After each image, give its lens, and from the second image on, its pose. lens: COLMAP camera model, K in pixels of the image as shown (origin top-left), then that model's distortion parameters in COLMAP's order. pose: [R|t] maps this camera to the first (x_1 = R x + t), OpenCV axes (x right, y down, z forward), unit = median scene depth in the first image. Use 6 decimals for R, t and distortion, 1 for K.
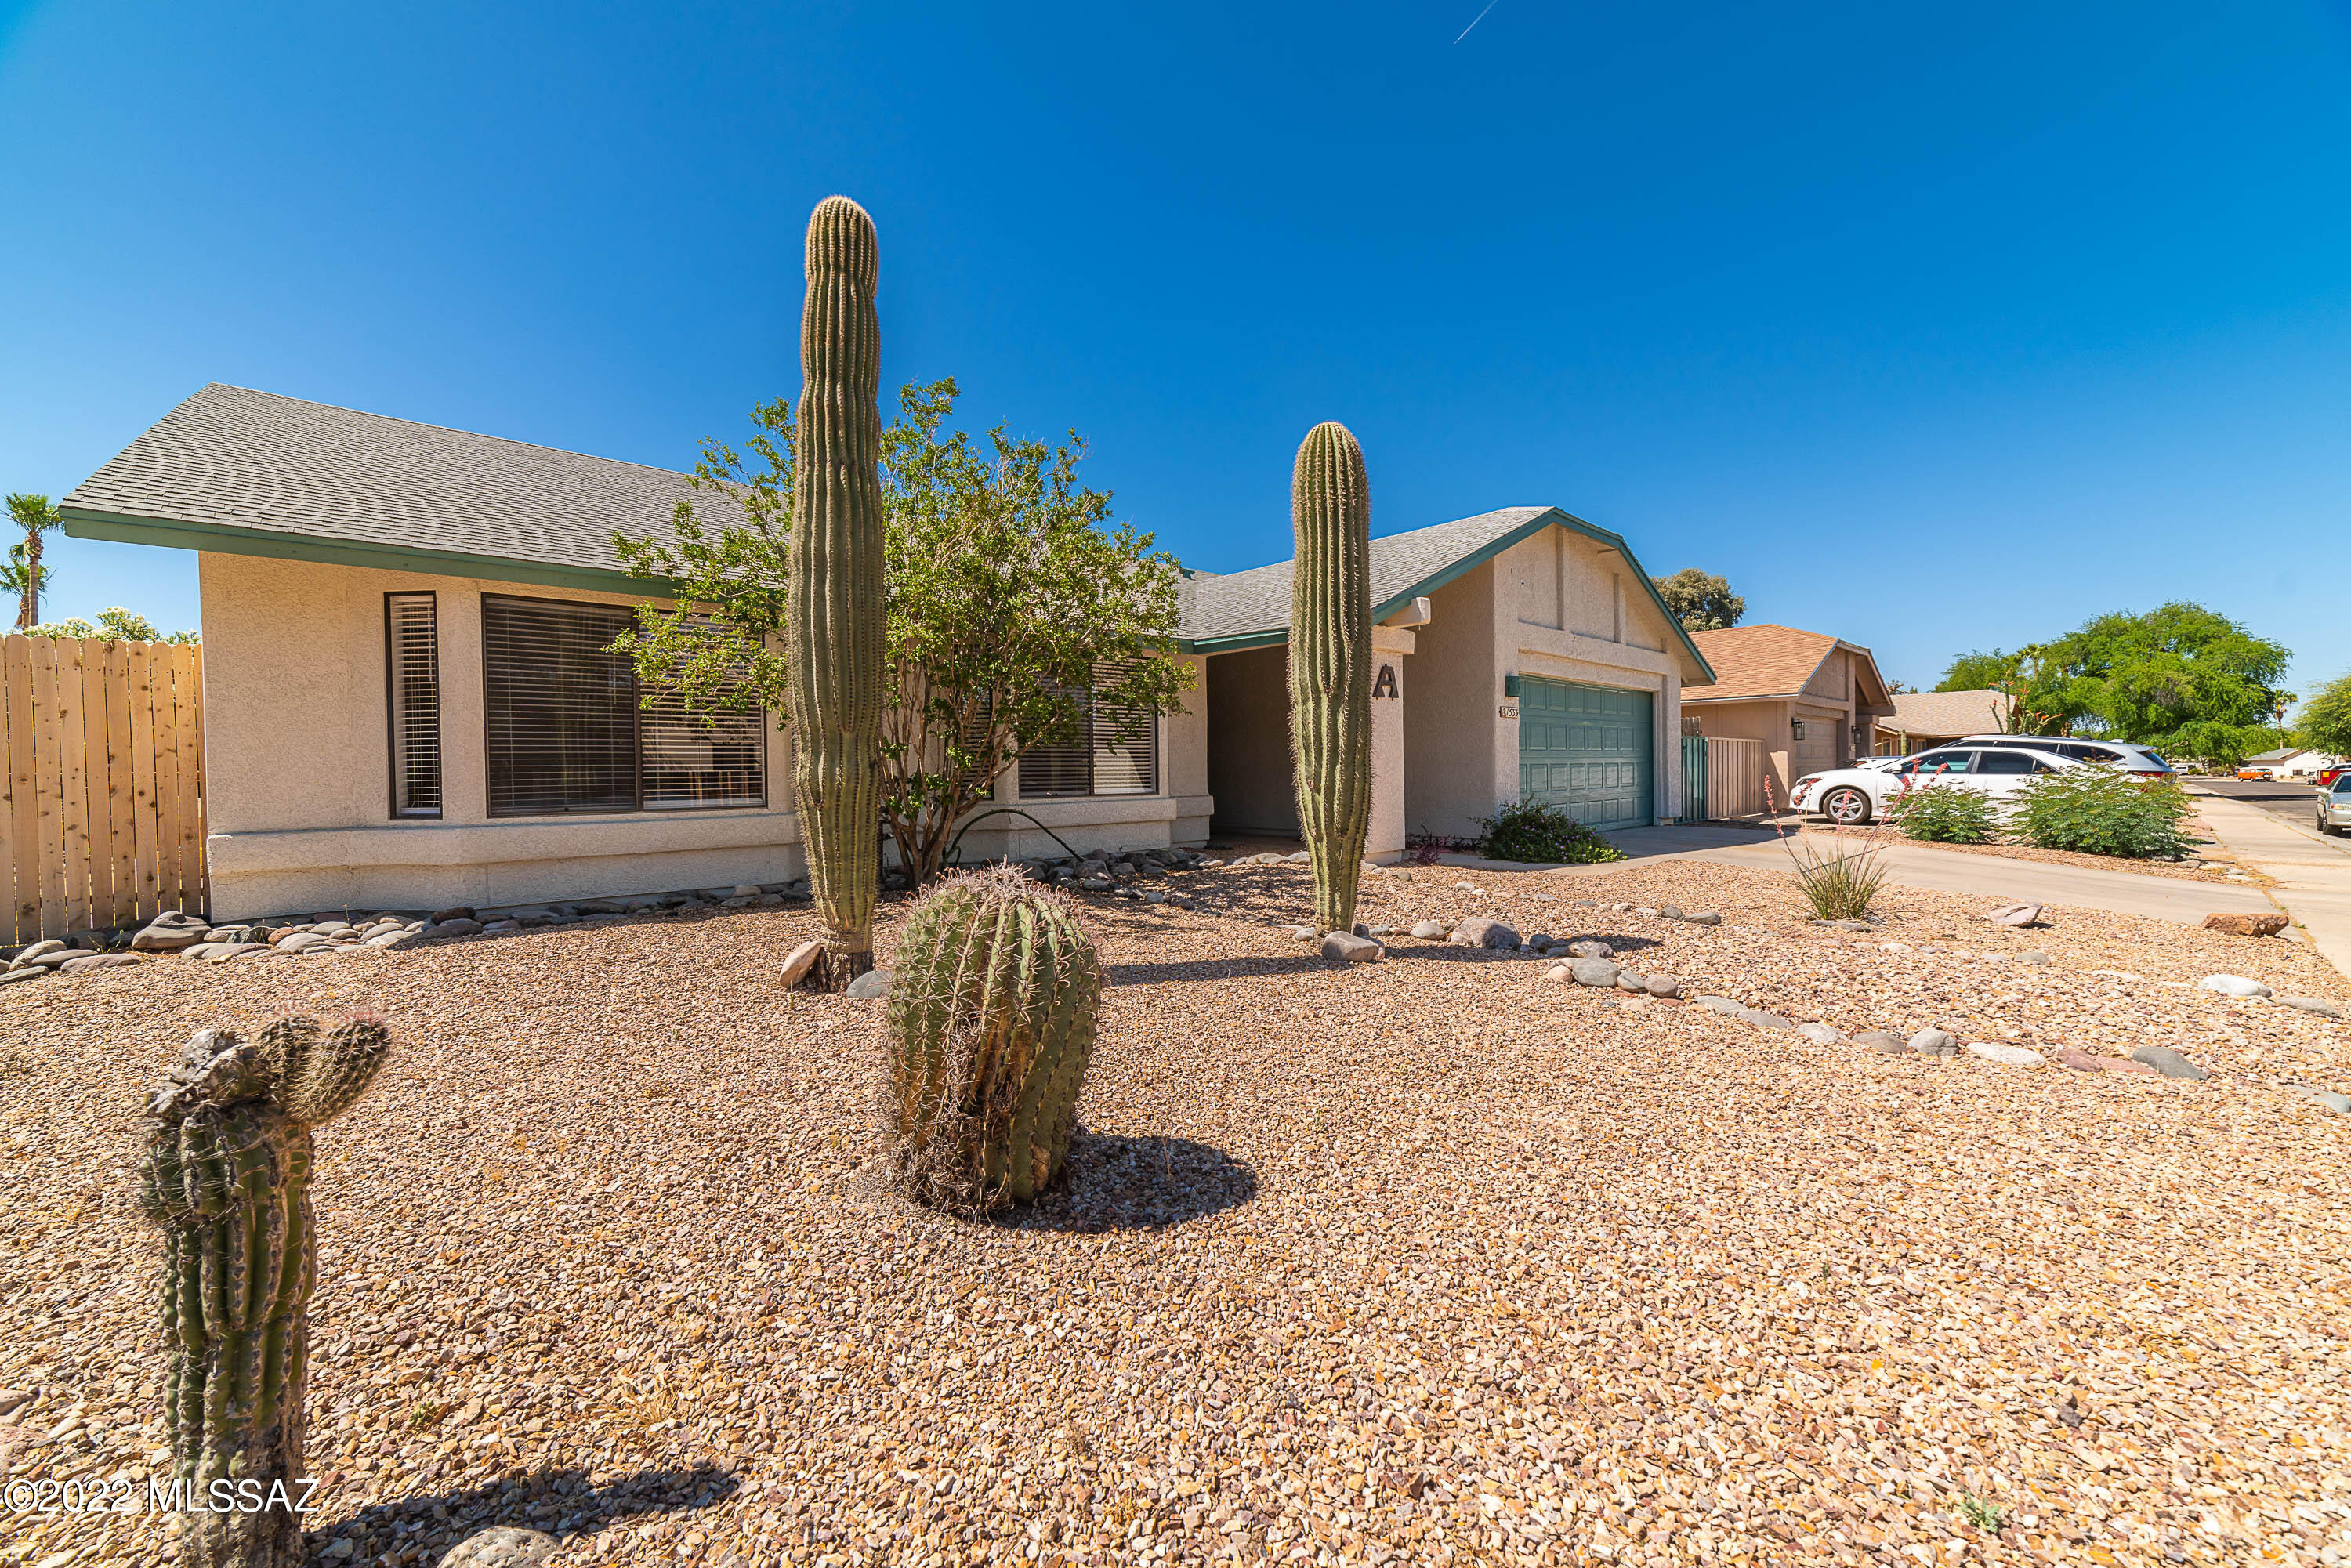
lens RADIAL K [[915.3, 0, 1175.5], [0, 915.3, 784.0], [0, 0, 1]] dist [-0.012044, 0.000256]
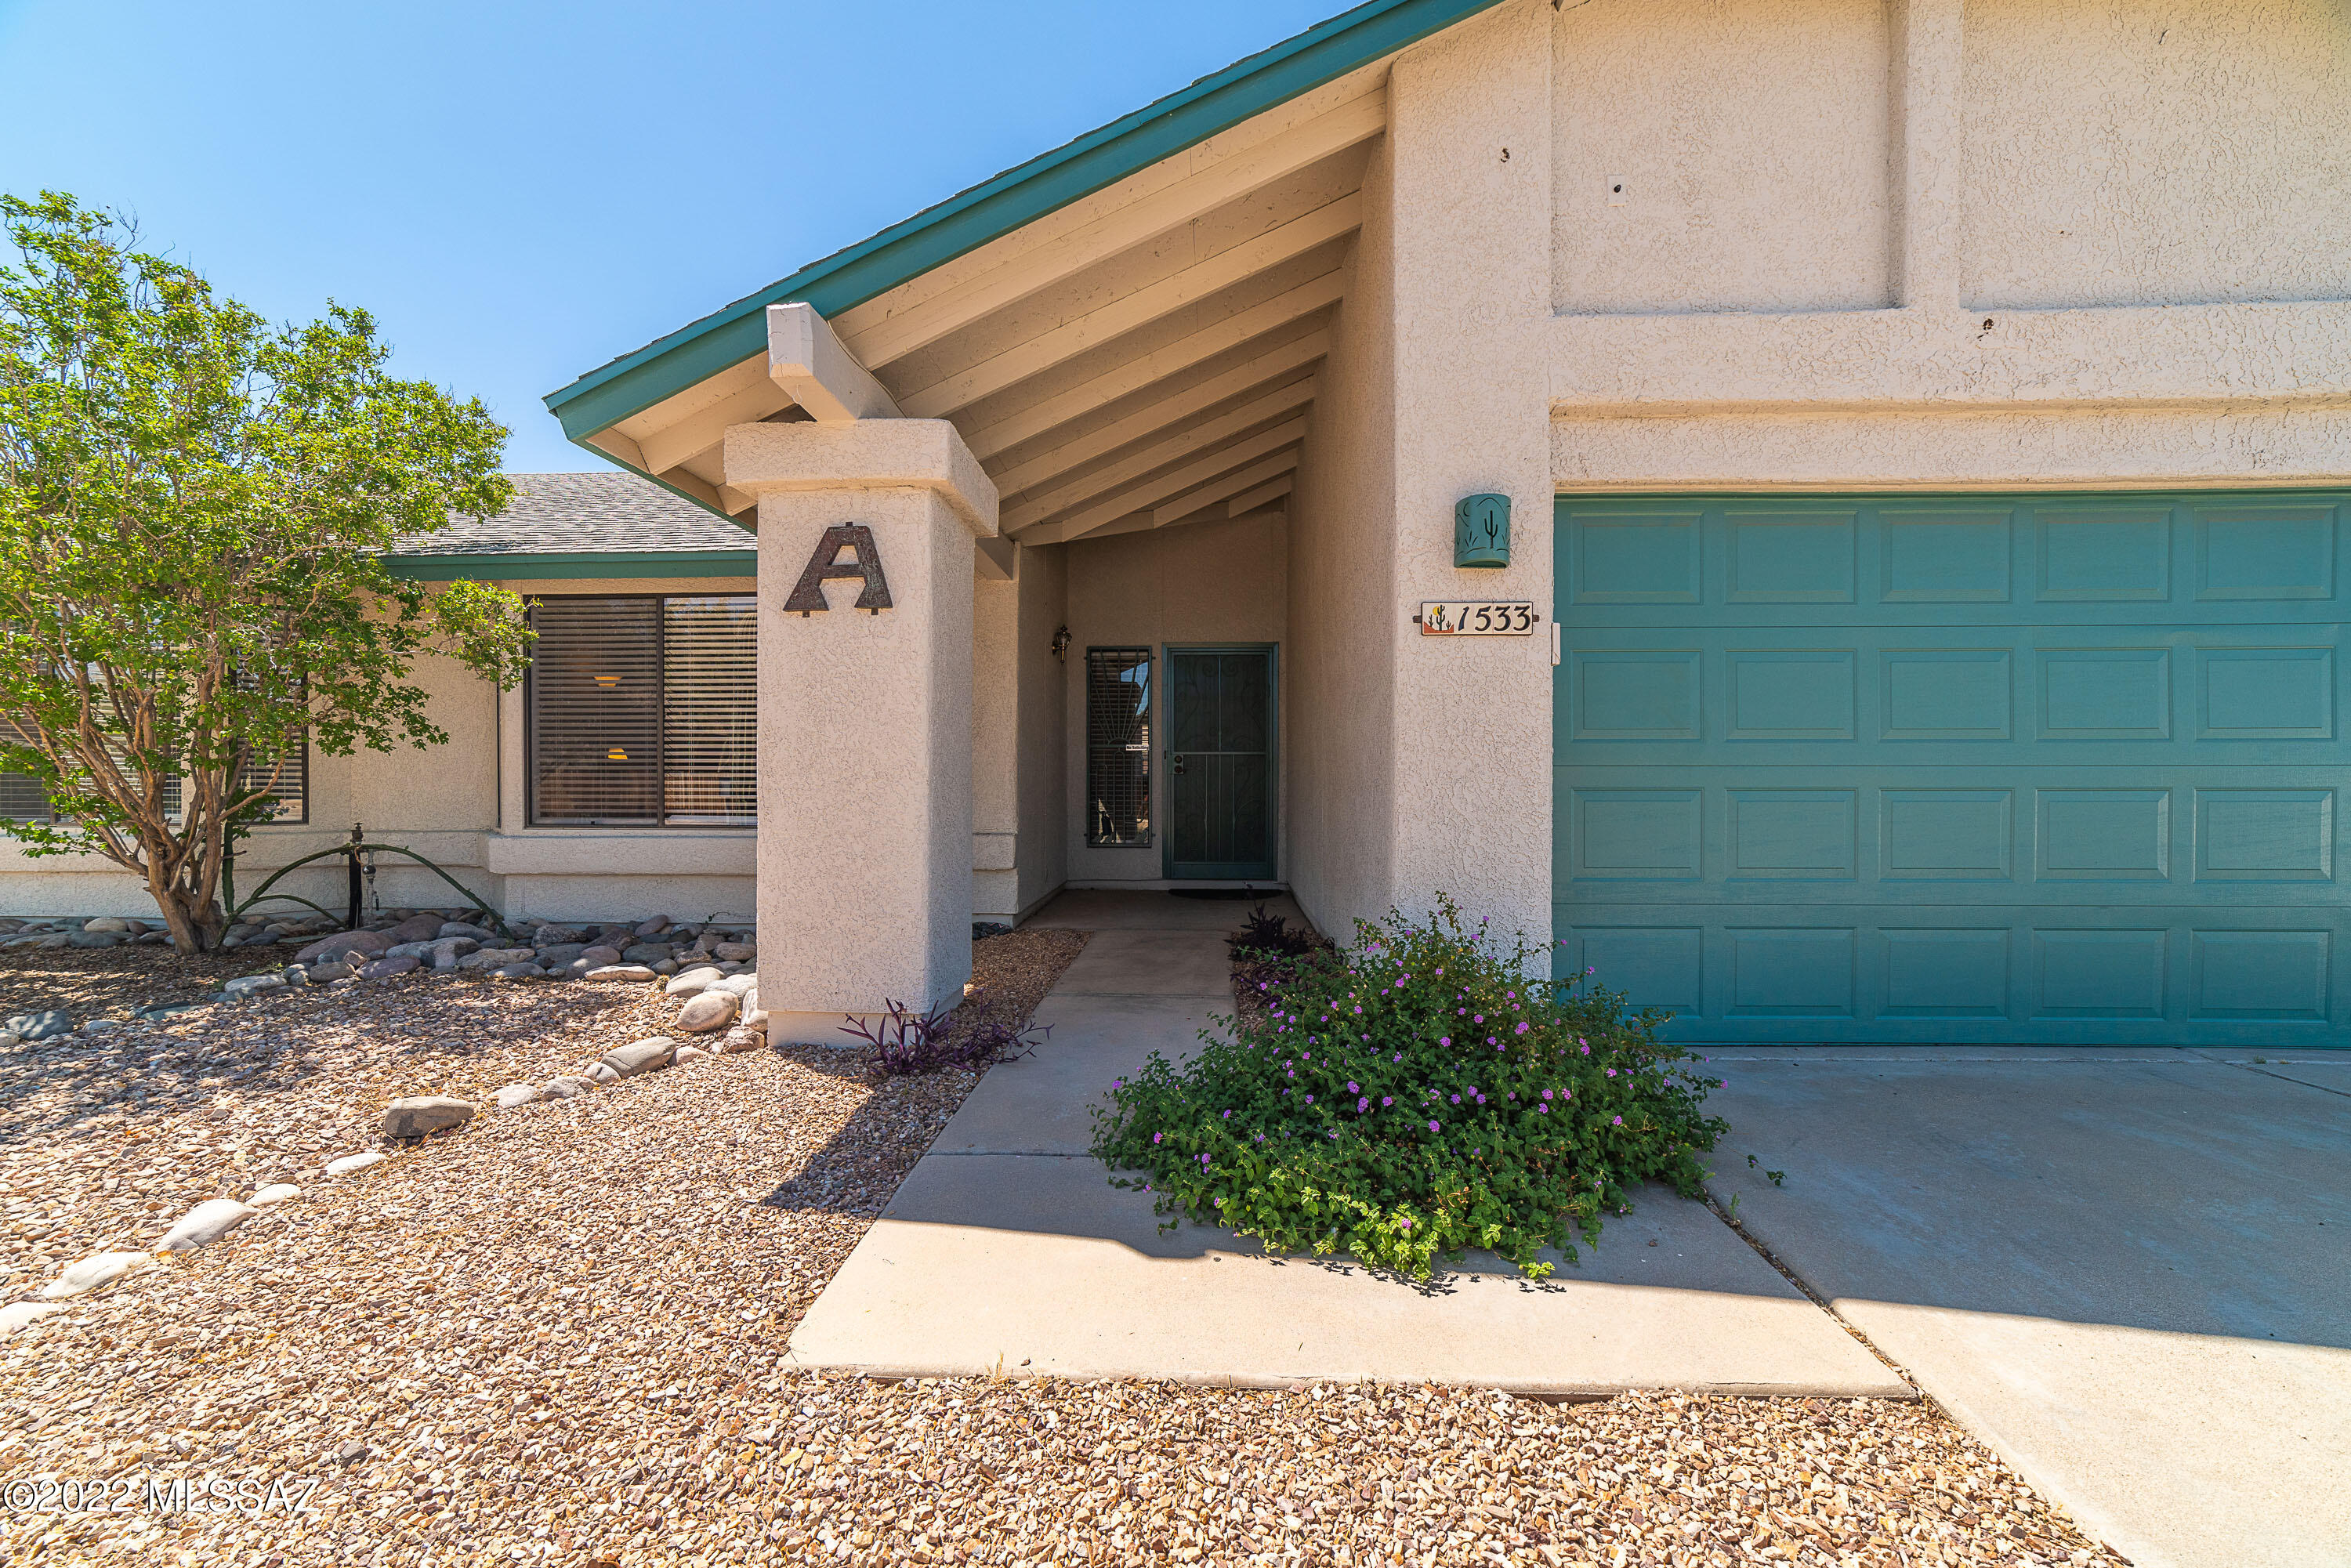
lens RADIAL K [[915.3, 0, 1175.5], [0, 915.3, 784.0], [0, 0, 1]] dist [-0.012044, 0.000256]
pose [[0.693013, 0.009456, -0.720864, 0.615230], [-0.019667, 0.999790, -0.005793, -0.022983], [0.720657, 0.018192, 0.693053, 0.850149]]
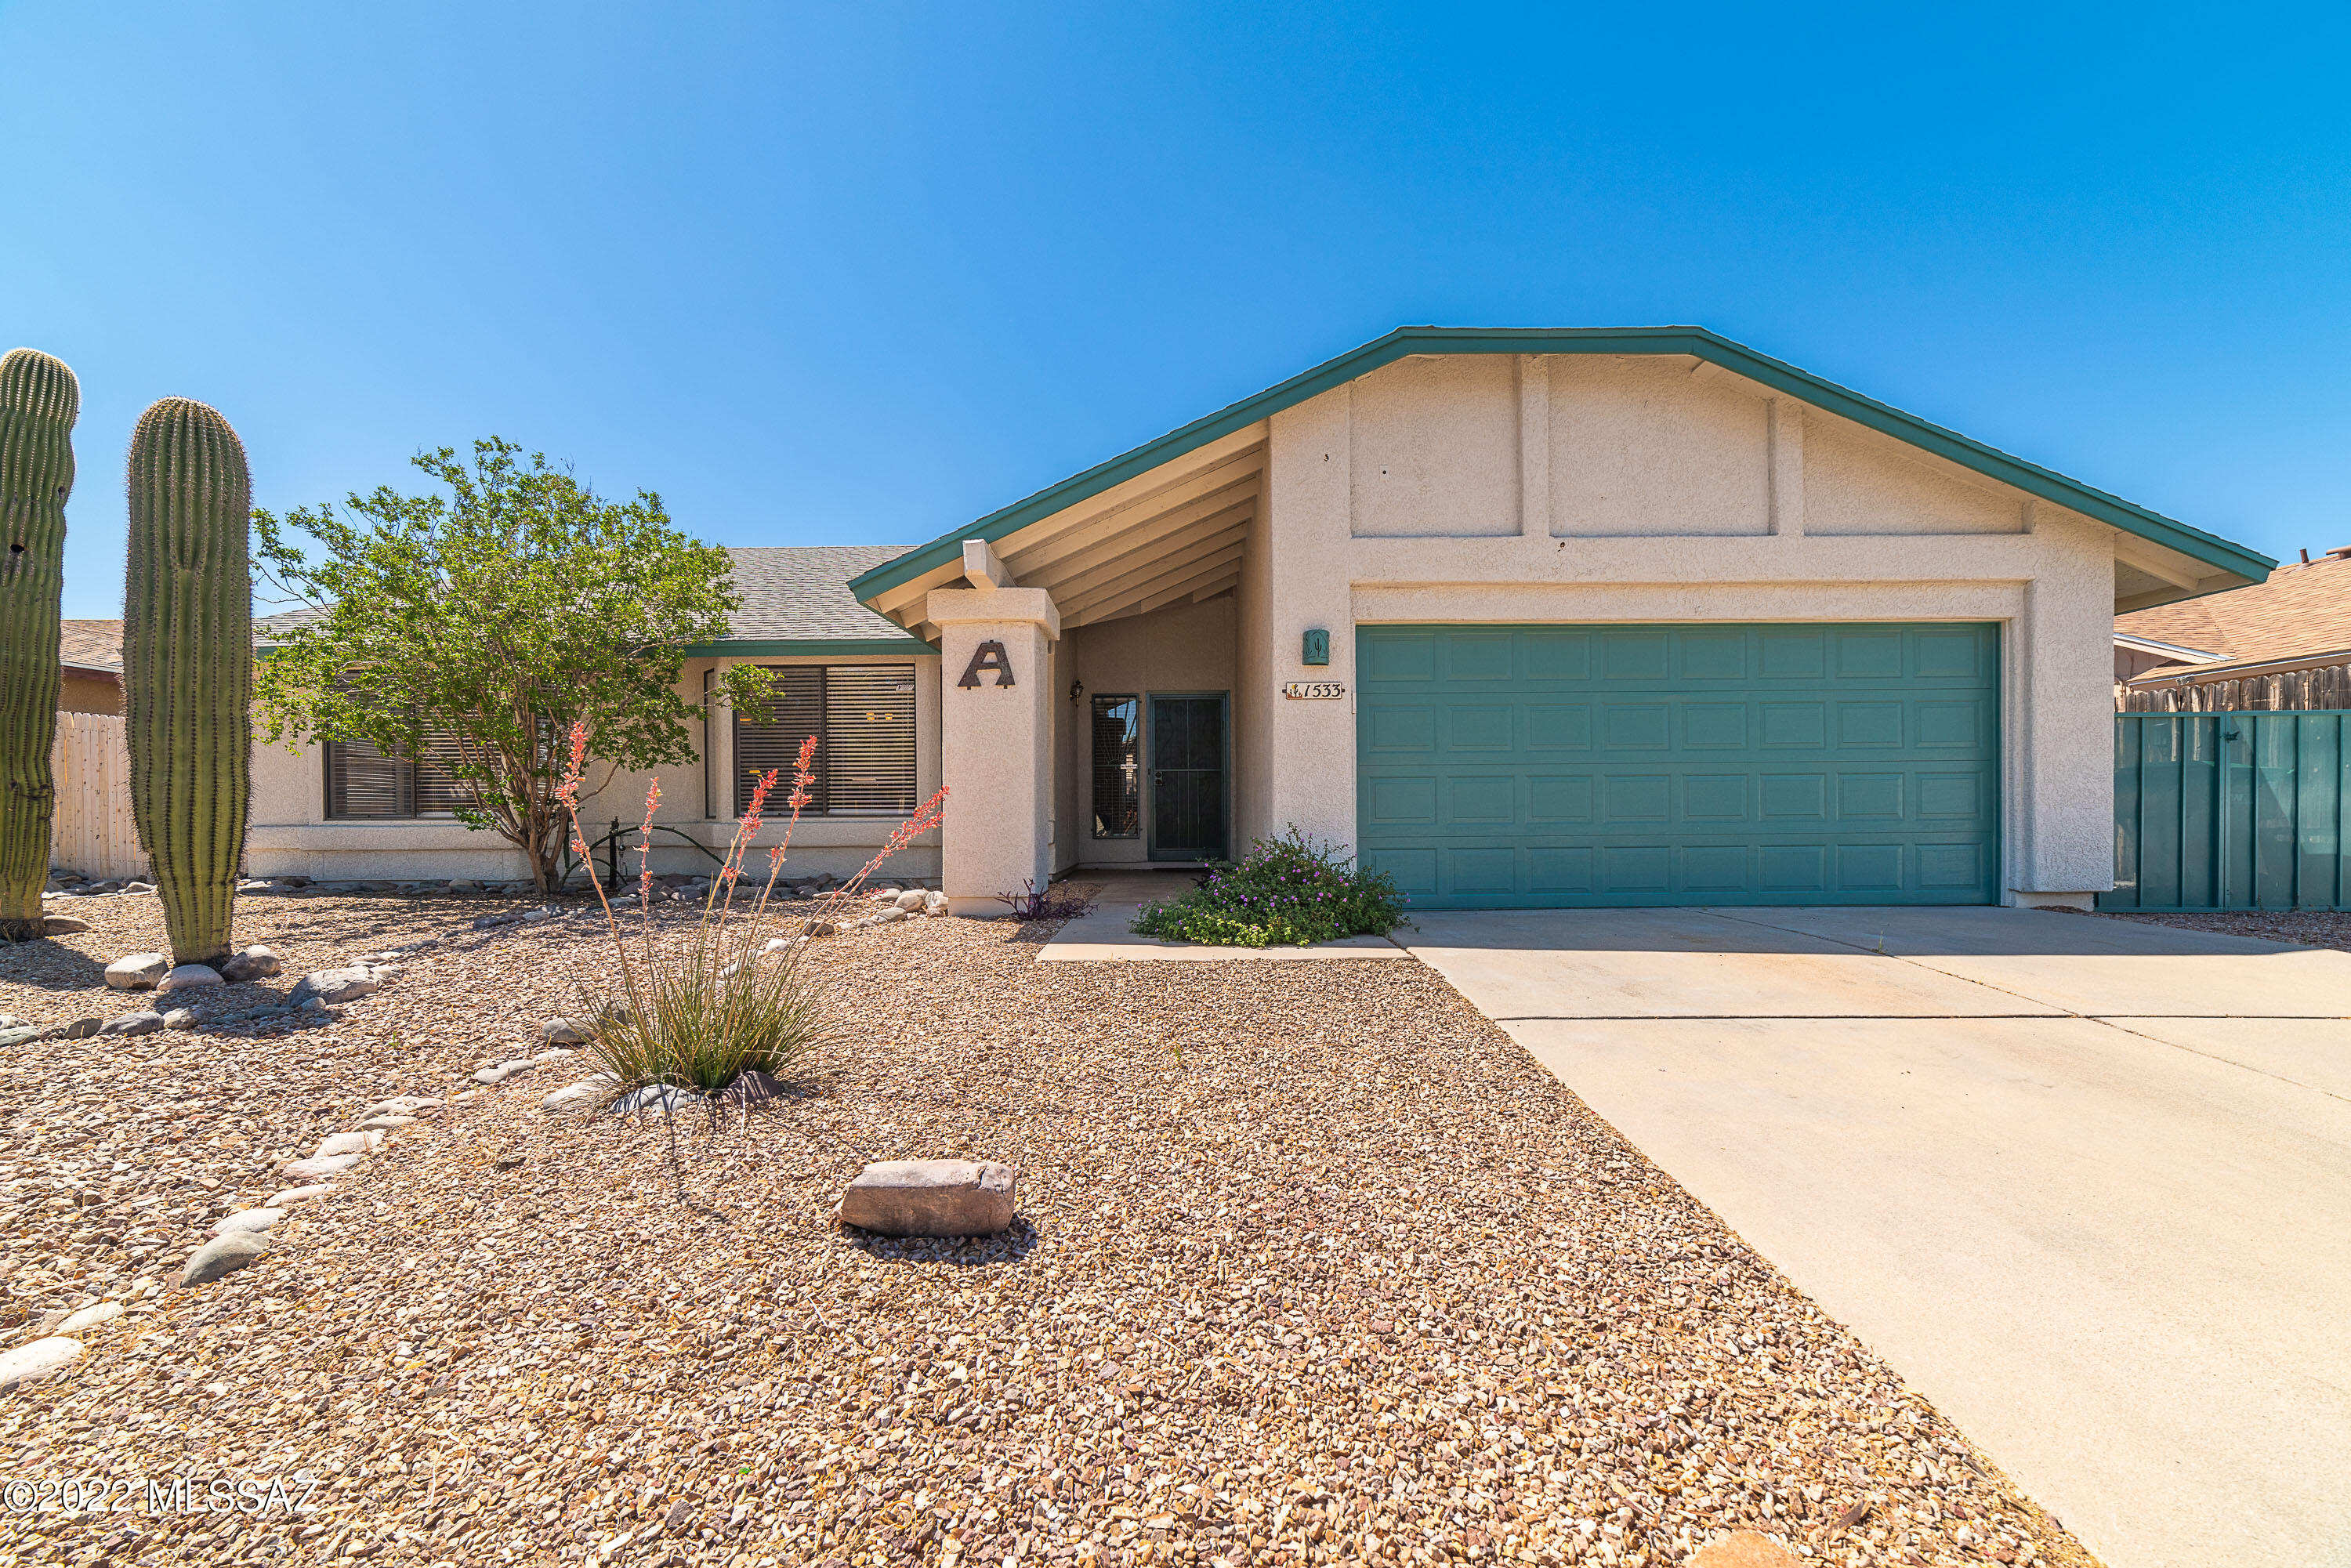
lens RADIAL K [[910.7, 0, 1172.4], [0, 910.7, 815.9], [0, 0, 1]] dist [-0.015689, -0.000020]
pose [[0.712594, 0.004730, -0.701560, 0.864993], [-0.012253, 0.999909, -0.005704, 0.011917], [0.701469, 0.012661, 0.712587, 0.592696]]
